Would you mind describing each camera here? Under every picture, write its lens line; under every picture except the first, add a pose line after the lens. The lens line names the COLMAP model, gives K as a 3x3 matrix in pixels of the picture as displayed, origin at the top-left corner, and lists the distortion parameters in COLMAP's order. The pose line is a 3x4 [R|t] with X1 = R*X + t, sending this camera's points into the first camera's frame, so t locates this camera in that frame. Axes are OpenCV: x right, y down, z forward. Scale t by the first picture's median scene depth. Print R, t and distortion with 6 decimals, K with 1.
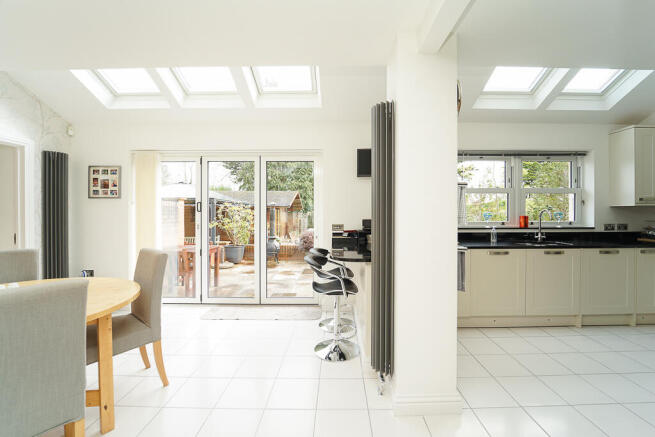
lens RADIAL K [[272.3, 0, 337.4], [0, 272.3, 214.0], [0, 0, 1]] dist [-0.026841, -0.000113]
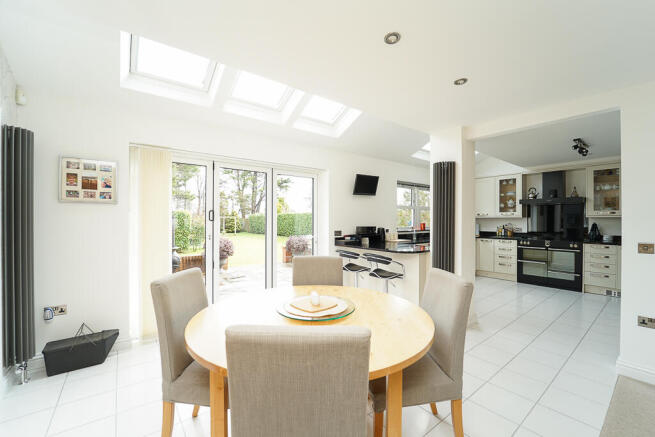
lens RADIAL K [[270.1, 0, 327.5], [0, 270.1, 218.5], [0, 0, 1]] dist [-0.019404, -0.000143]
pose [[0.790048, 0.003603, 0.613035, -0.817928], [-0.000194, 0.999984, -0.005628, -0.012928], [-0.613045, 0.004327, 0.790036, 0.035748]]
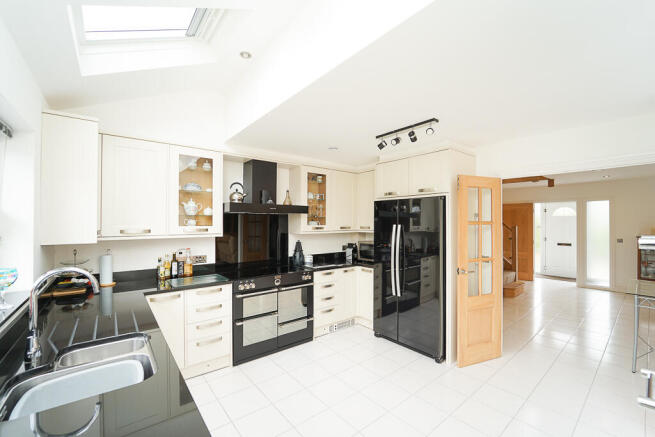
lens RADIAL K [[270.1, 0, 327.5], [0, 270.1, 218.5], [0, 0, 1]] dist [-0.019404, -0.000143]
pose [[-0.630618, 0.006505, 0.776066, 0.249278], [-0.000267, 0.999963, -0.008599, -0.079410], [-0.776094, -0.005630, -0.630593, 0.884930]]
